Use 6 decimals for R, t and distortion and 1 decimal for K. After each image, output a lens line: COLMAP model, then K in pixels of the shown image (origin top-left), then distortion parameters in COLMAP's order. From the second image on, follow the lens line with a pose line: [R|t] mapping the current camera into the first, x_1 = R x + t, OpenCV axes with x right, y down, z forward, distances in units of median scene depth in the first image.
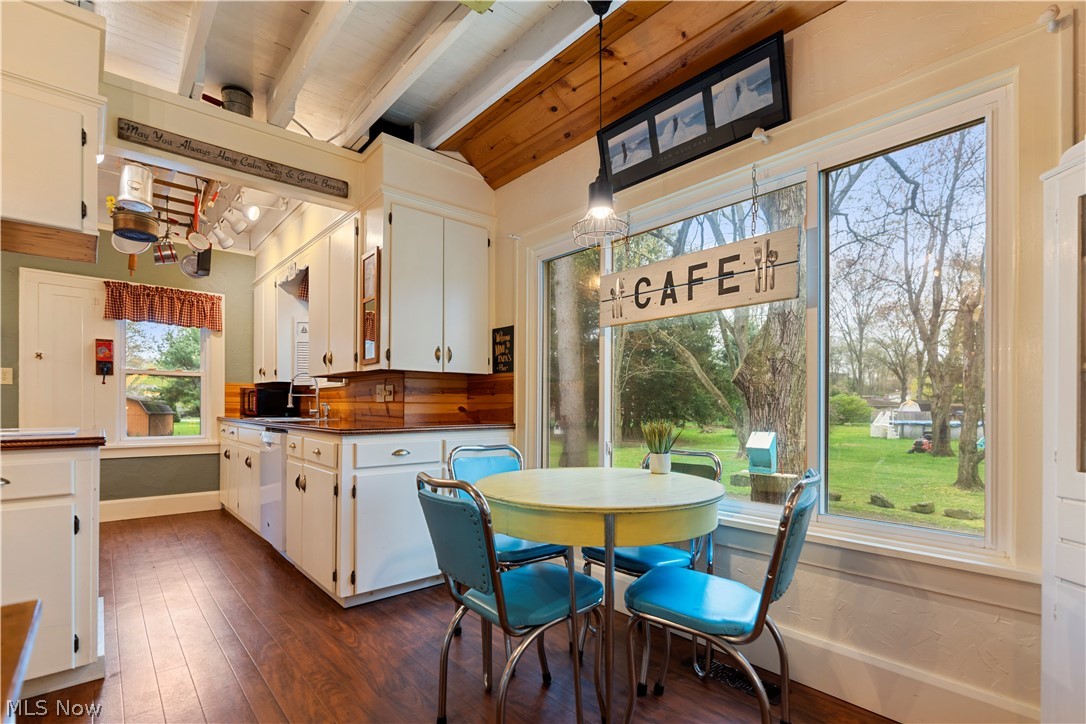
lens RADIAL K [[501.7, 0, 544.9], [0, 501.7, 408.1], [0, 0, 1]] dist [-0.005140, 0.000572]
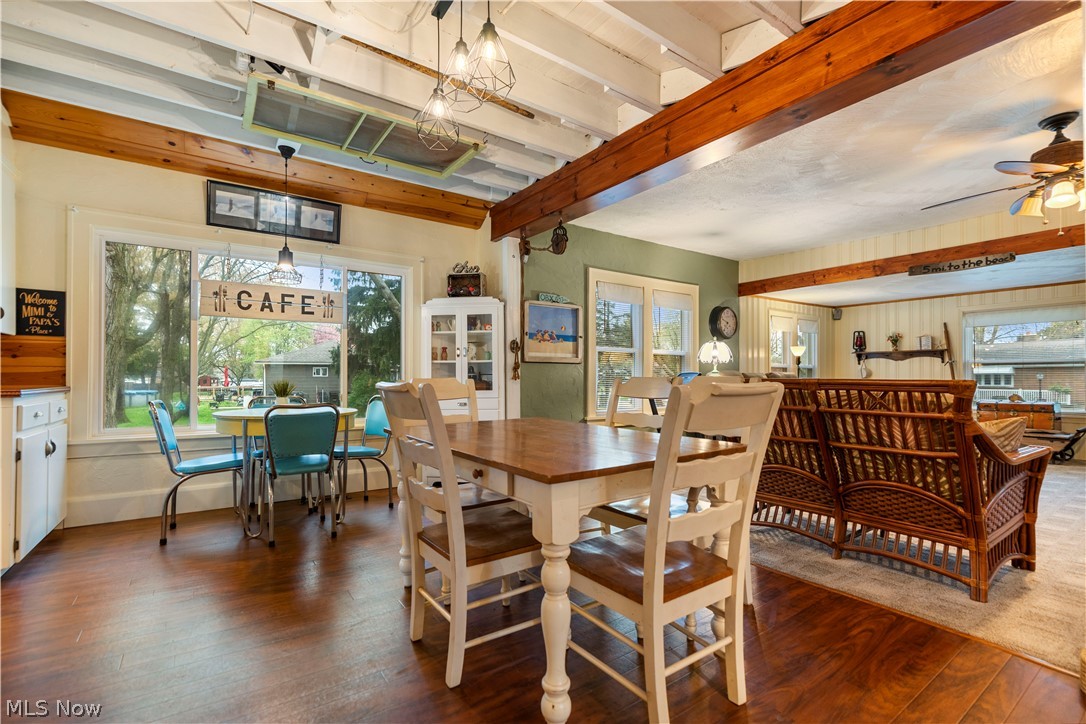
lens RADIAL K [[489.4, 0, 544.6], [0, 489.4, 369.9], [0, 0, 1]] dist [-0.007416, -0.000440]
pose [[0.113937, 0.013436, 0.993397, -0.888196], [0.000738, 0.999907, -0.013608, 0.009666], [-0.993488, 0.002283, 0.113916, -0.086781]]
